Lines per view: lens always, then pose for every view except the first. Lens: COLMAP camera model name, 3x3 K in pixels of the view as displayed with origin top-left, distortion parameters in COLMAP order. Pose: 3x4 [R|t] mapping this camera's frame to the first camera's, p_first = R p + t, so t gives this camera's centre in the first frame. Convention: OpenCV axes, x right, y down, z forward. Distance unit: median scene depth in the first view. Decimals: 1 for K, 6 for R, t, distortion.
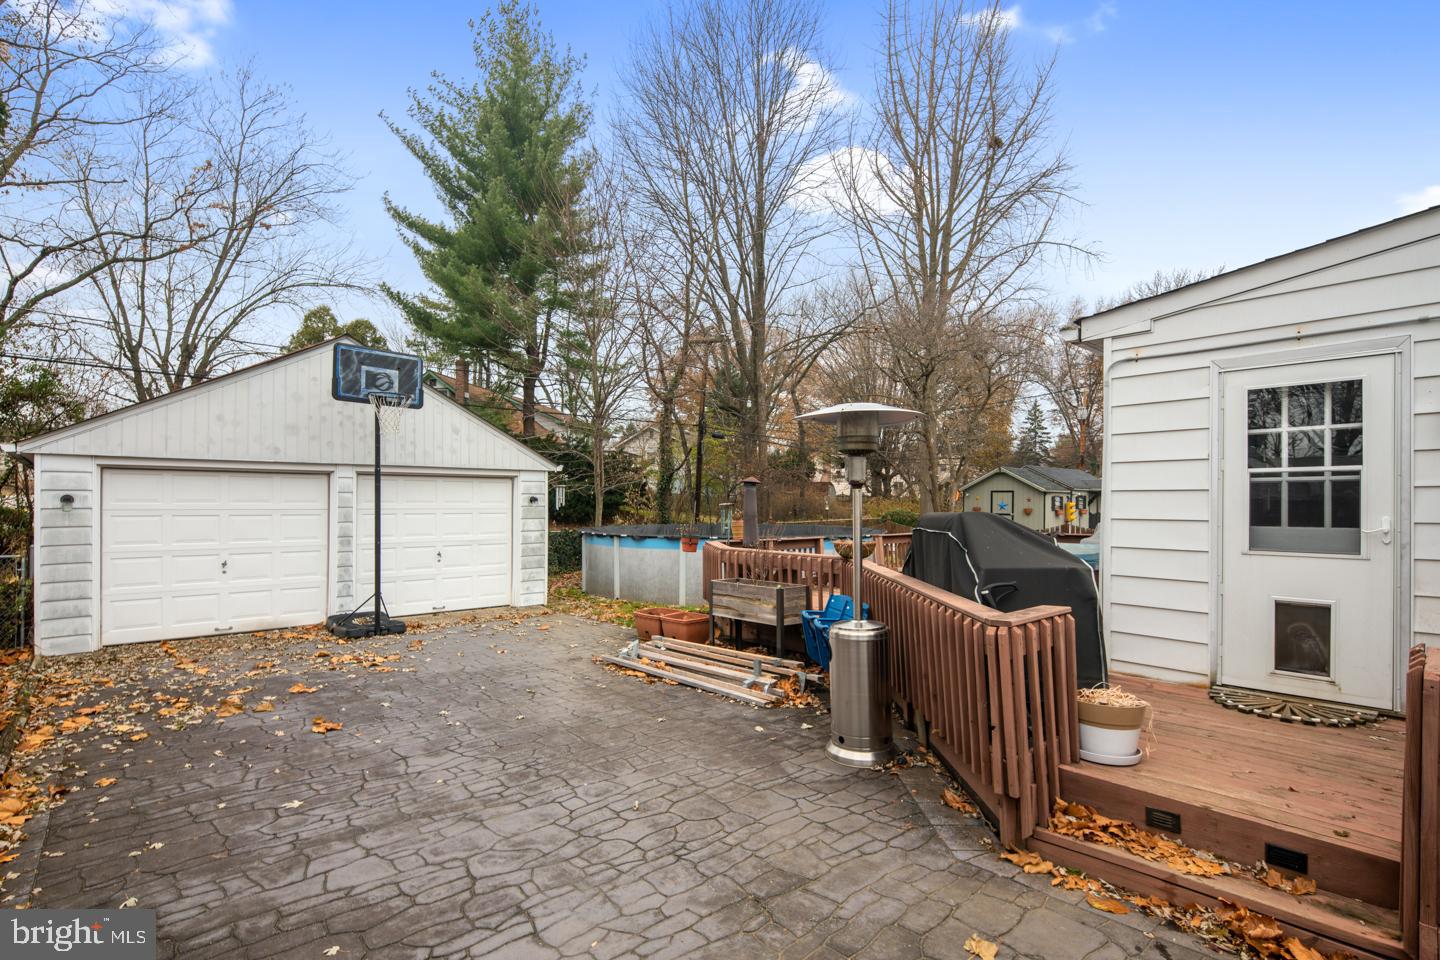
lens RADIAL K [[679.4, 0, 718.1], [0, 679.4, 495.1], [0, 0, 1]] dist [-0.001149, -0.000367]
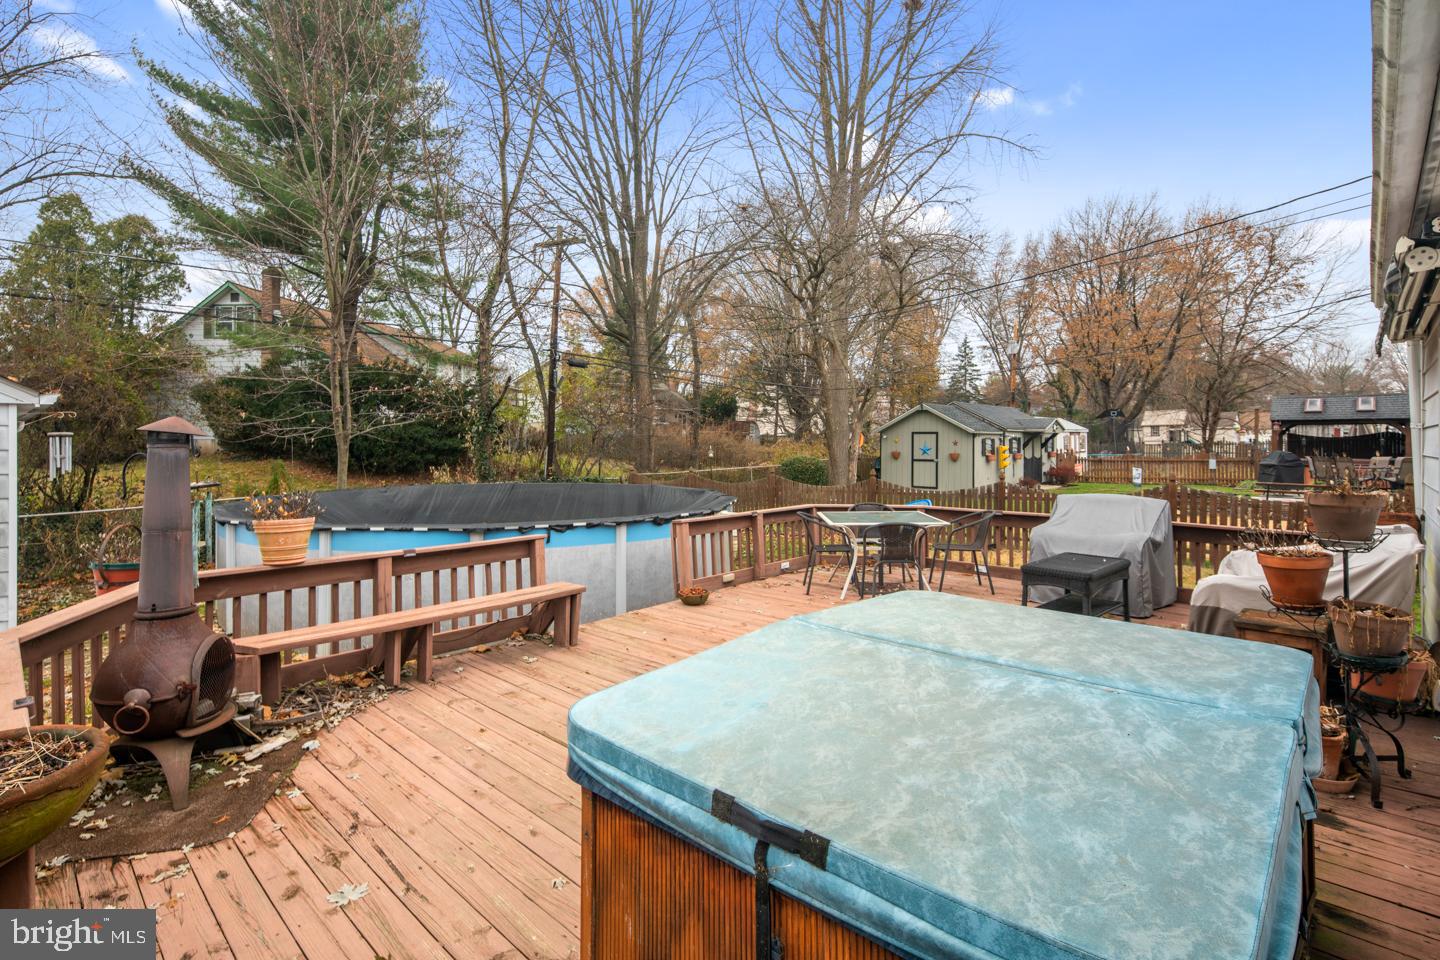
lens RADIAL K [[703.3, 0, 706.8], [0, 703.3, 428.9], [0, 0, 1]] dist [0.004192, -0.000174]
pose [[0.996494, -0.001318, 0.083657, 0.076081], [0.001918, 0.999973, -0.007085, -0.004438], [-0.083645, 0.007220, 0.996469, 0.154284]]
